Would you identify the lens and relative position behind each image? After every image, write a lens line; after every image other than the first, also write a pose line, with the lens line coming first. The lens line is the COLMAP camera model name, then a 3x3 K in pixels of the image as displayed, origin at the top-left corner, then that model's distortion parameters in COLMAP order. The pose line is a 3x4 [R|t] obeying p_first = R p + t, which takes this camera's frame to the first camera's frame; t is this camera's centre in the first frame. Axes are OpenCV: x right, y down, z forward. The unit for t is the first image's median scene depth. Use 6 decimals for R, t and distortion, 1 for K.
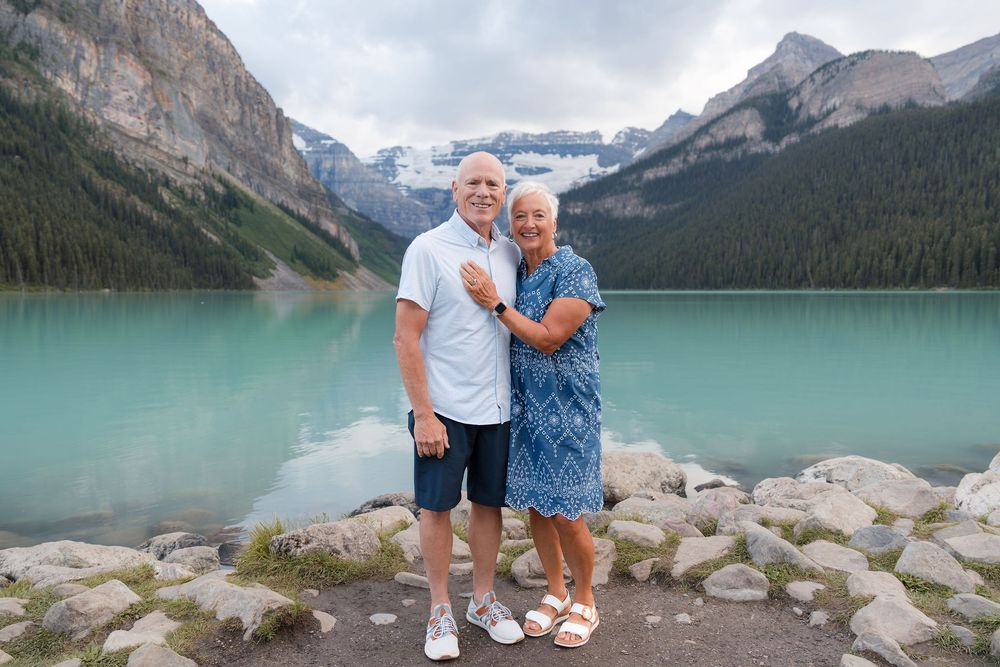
lens RADIAL K [[700.6, 0, 483.4], [0, 700.6, 342.5], [0, 0, 1]] dist [-0.005969, 0.004350]
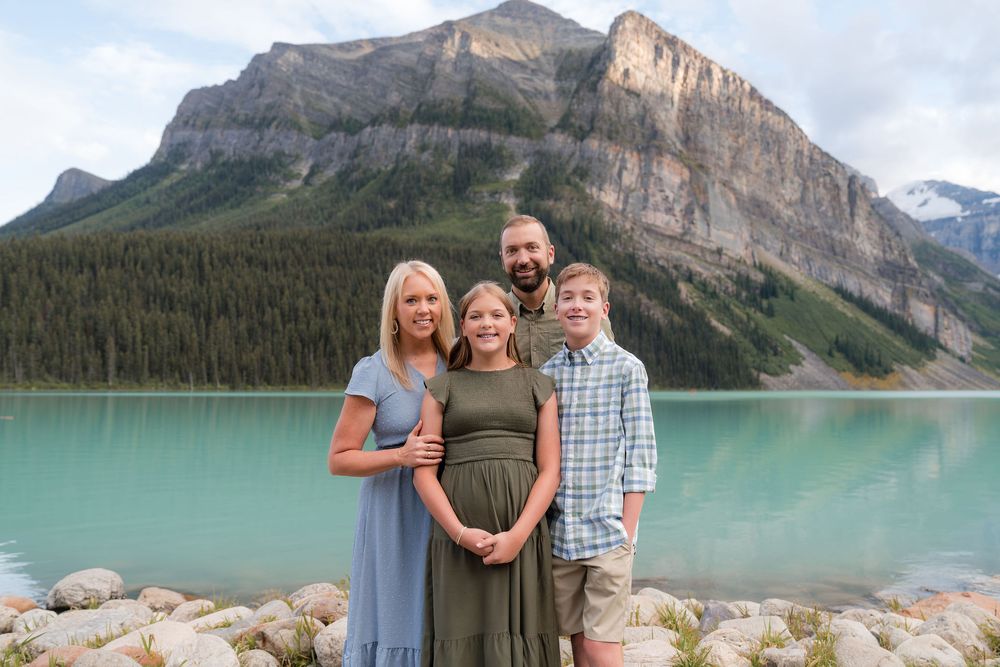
lens RADIAL K [[789.8, 0, 507.3], [0, 789.8, 336.5], [0, 0, 1]] dist [0.007093, -0.008867]
pose [[0.683394, -0.048232, -0.728455, 0.123804], [-0.055446, 0.991504, -0.117666, -0.005687], [0.727941, 0.120802, 0.674914, 0.078027]]
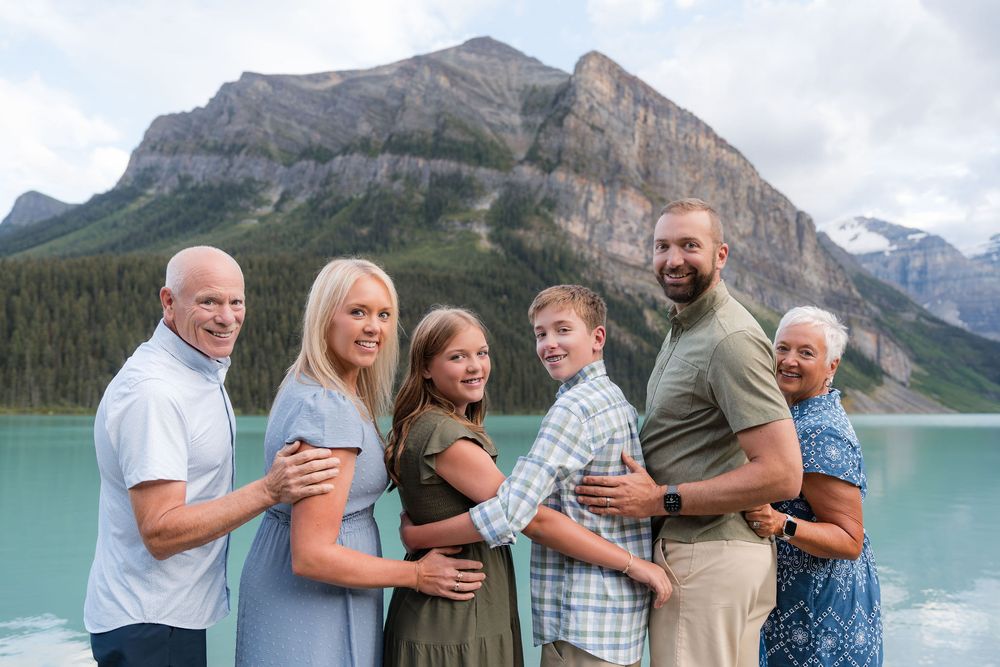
lens RADIAL K [[768.8, 0, 503.7], [0, 768.8, 342.0], [0, 0, 1]] dist [-0.002438, 0.010990]
pose [[0.729010, -0.062706, -0.681624, 0.104415], [-0.051555, 0.987937, -0.146024, -0.004336], [0.682558, 0.141595, 0.716983, 0.058500]]
